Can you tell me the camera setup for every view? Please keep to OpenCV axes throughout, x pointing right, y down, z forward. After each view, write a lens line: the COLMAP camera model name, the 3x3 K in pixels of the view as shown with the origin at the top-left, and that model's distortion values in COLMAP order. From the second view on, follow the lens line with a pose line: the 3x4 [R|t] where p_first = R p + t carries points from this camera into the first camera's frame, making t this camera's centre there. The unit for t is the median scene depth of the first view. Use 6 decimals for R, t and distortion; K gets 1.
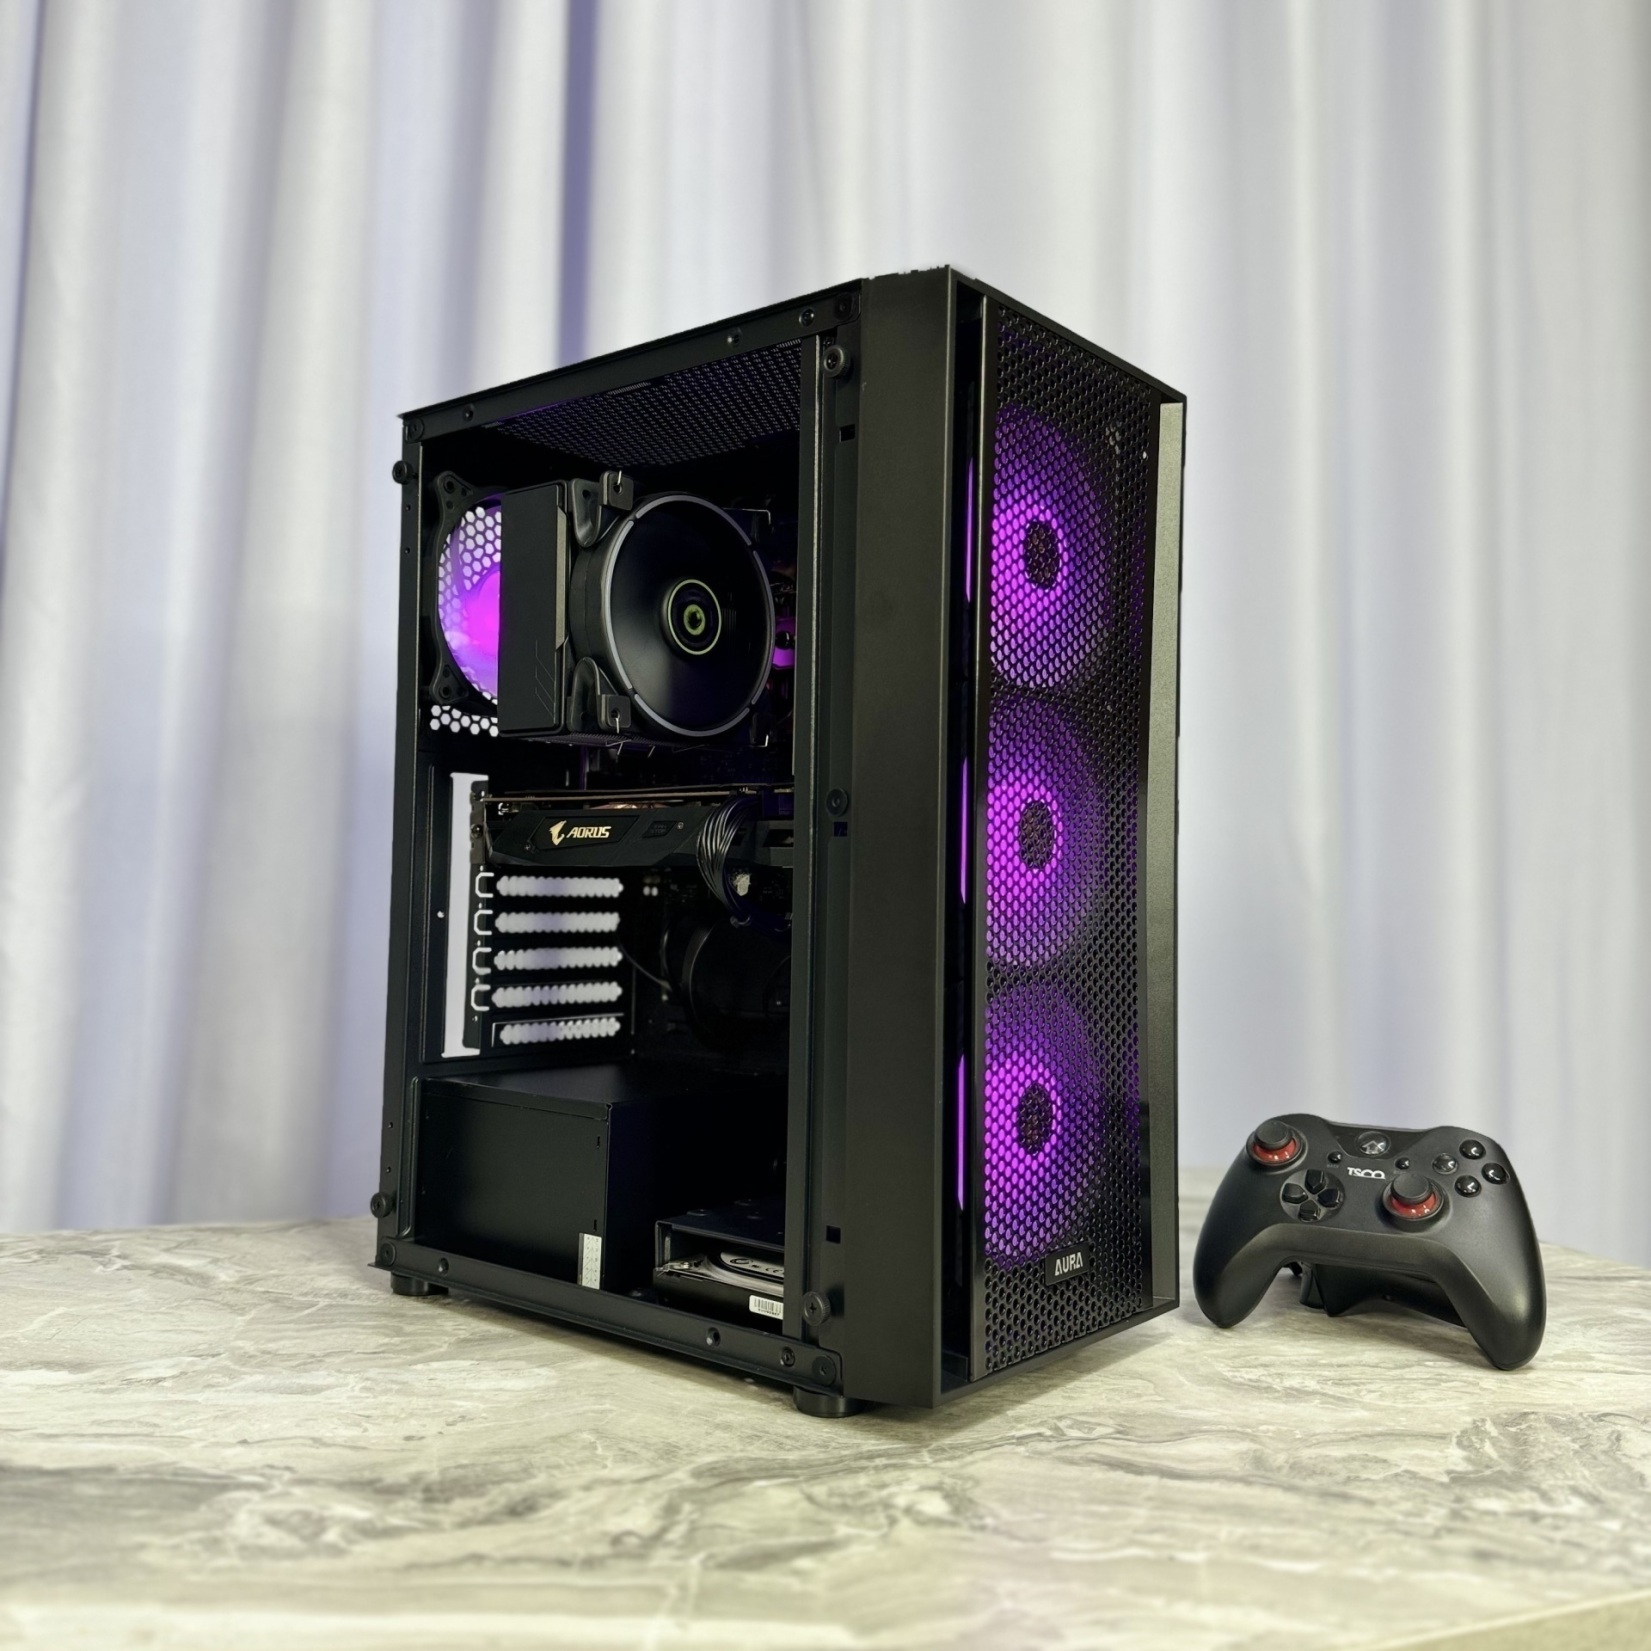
lens RADIAL K [[1556.3, 0, 829.6], [0, 1556.3, 819.1], [0, 0, 1]] dist [0.006281, -0.029708]
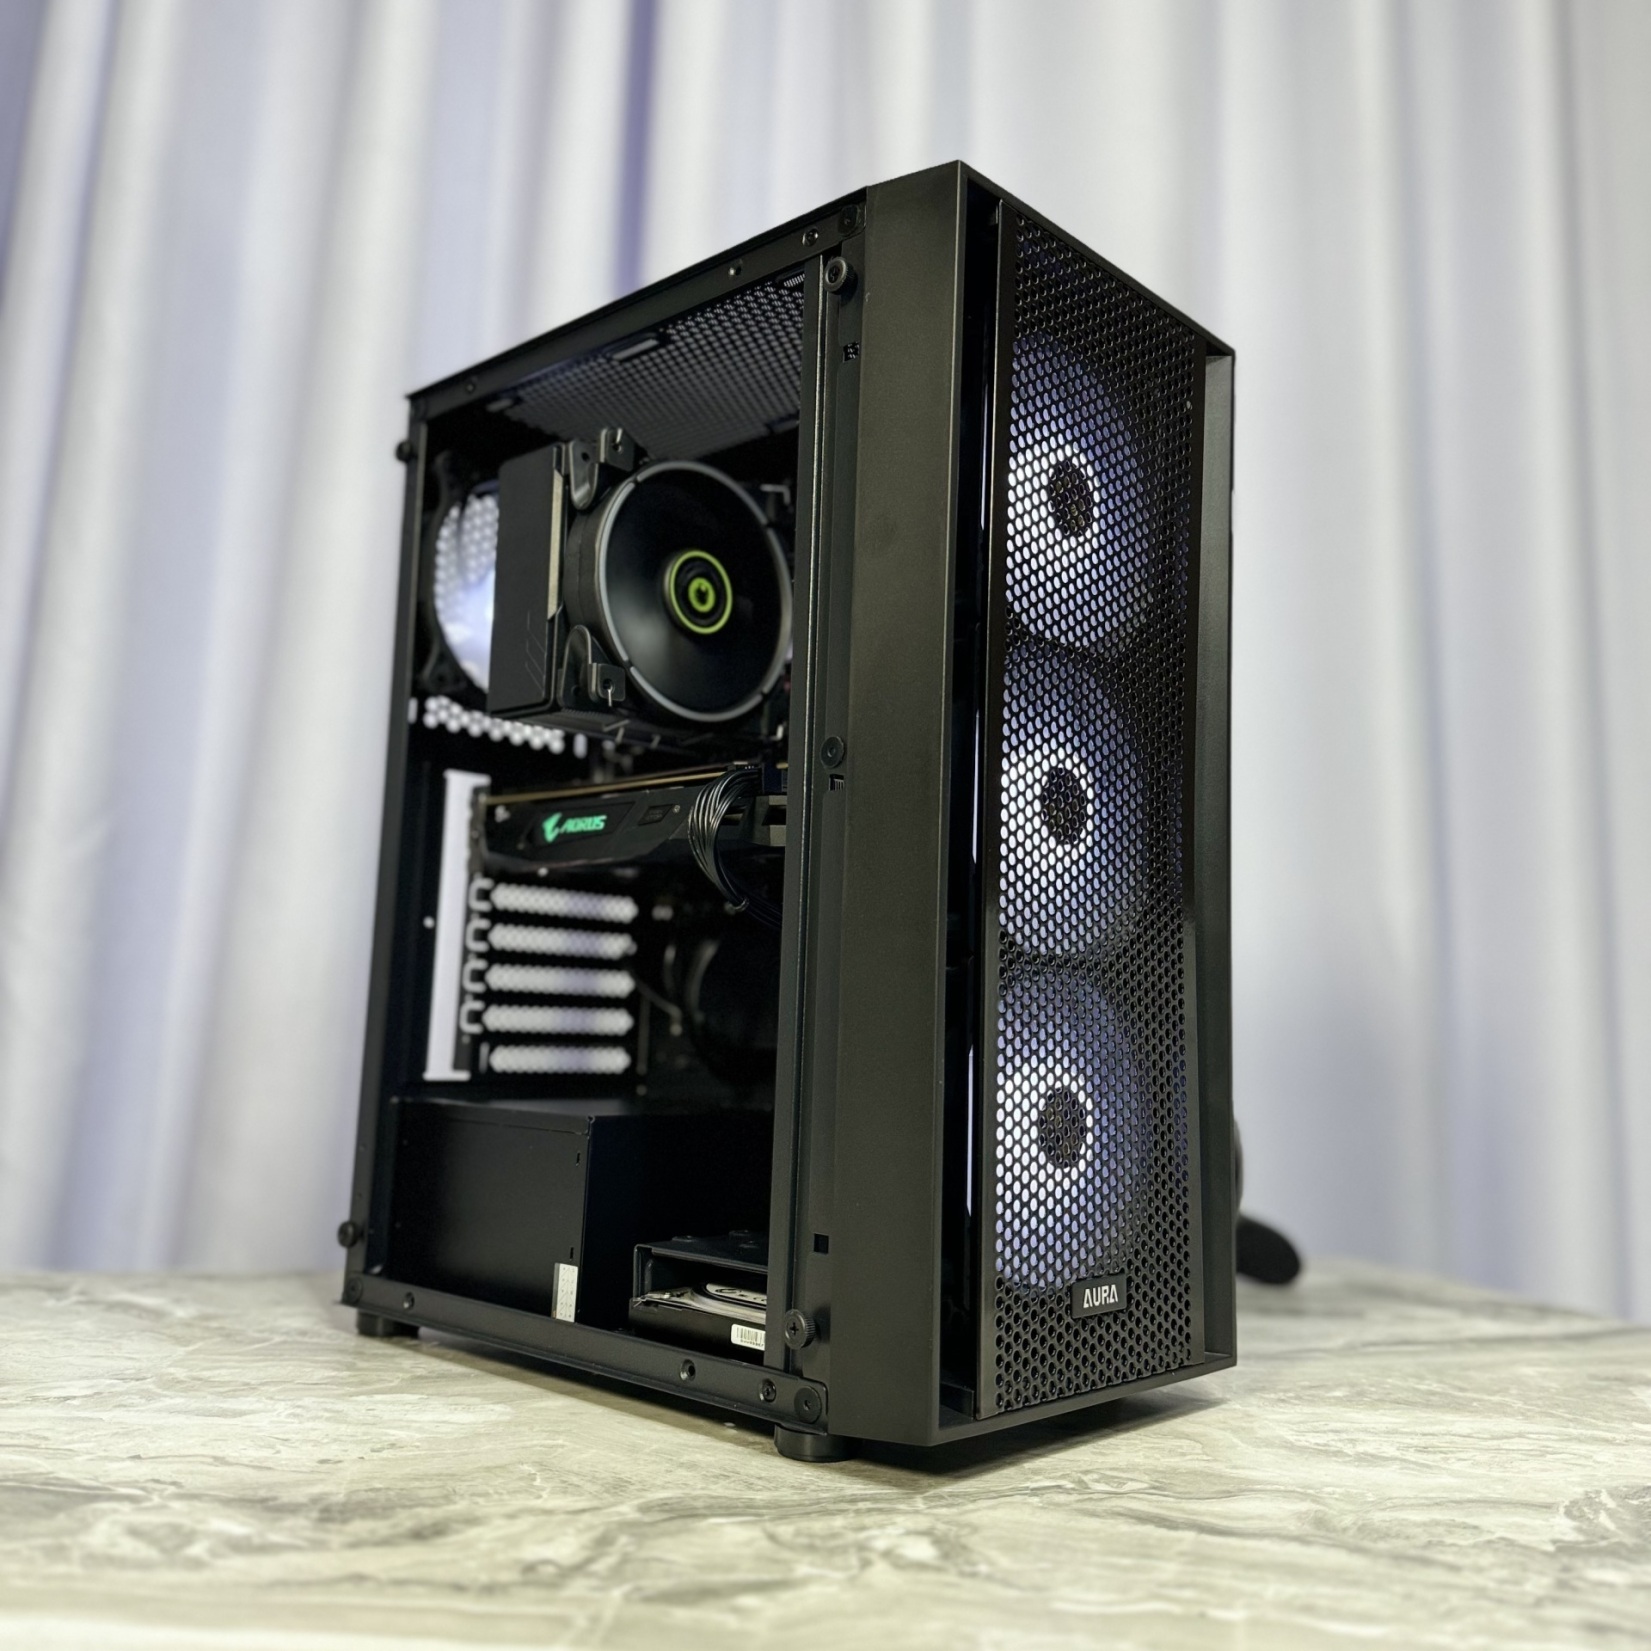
lens RADIAL K [[1566.3, 0, 823.5], [0, 1566.3, 815.7], [0, 0, 1]] dist [-0.018991, 0.008822]
pose [[0.998079, 0.007320, -0.061519, 0.054577], [-0.013029, 0.995589, -0.092916, 0.108582], [0.060567, 0.093539, 0.993772, 0.111251]]
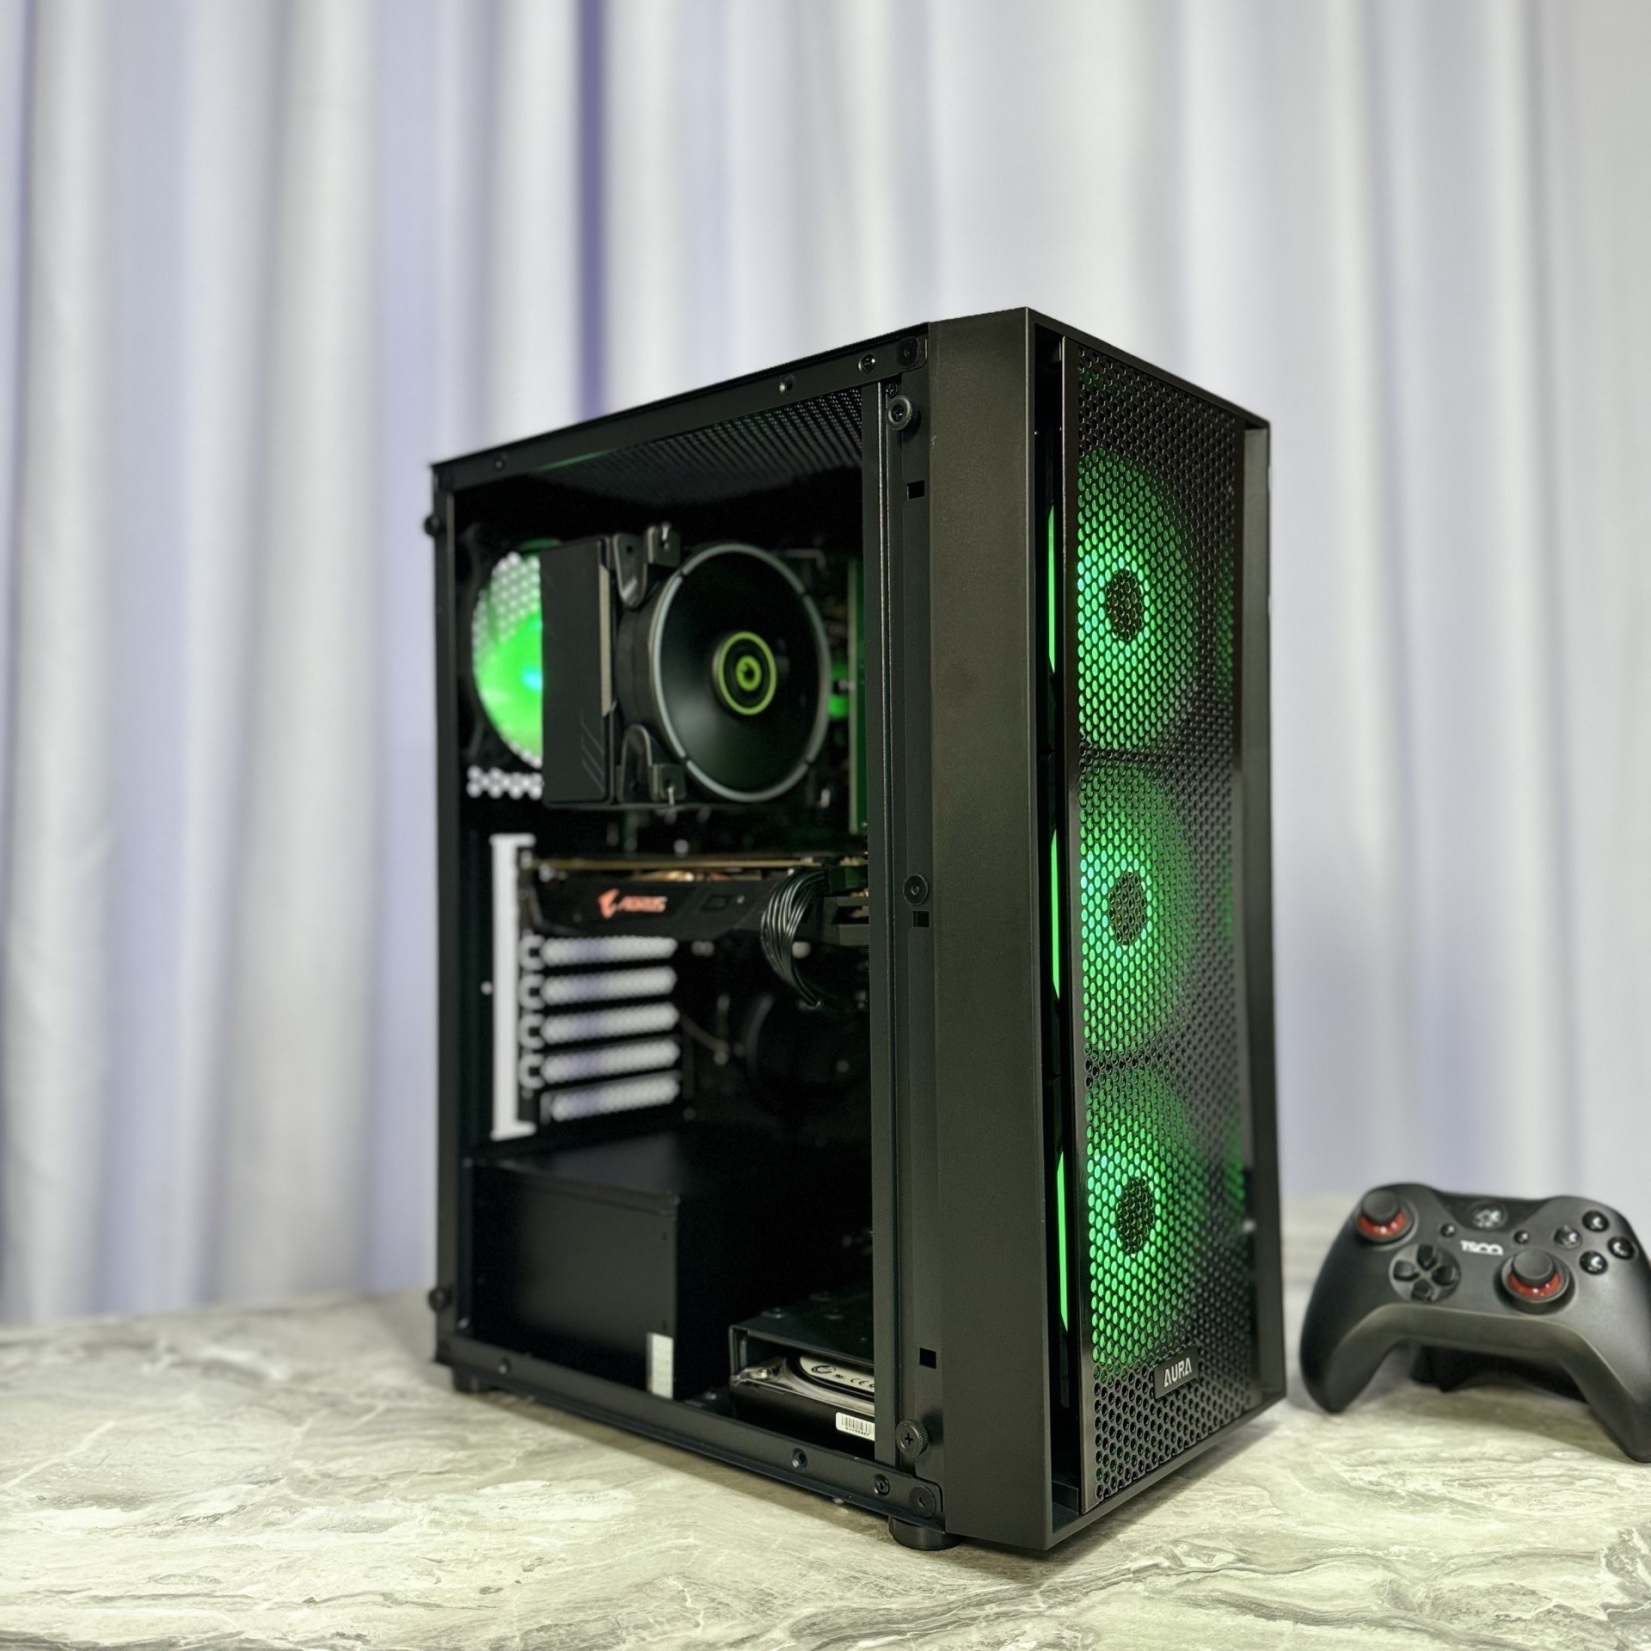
lens RADIAL K [[1566.3, 0, 823.5], [0, 1566.3, 815.7], [0, 0, 1]] dist [-0.018991, 0.008822]
pose [[0.999422, -0.029696, -0.016570, -0.034531], [0.030025, 0.999349, 0.019999, -0.076039], [0.015965, -0.020485, 0.999663, 0.068615]]
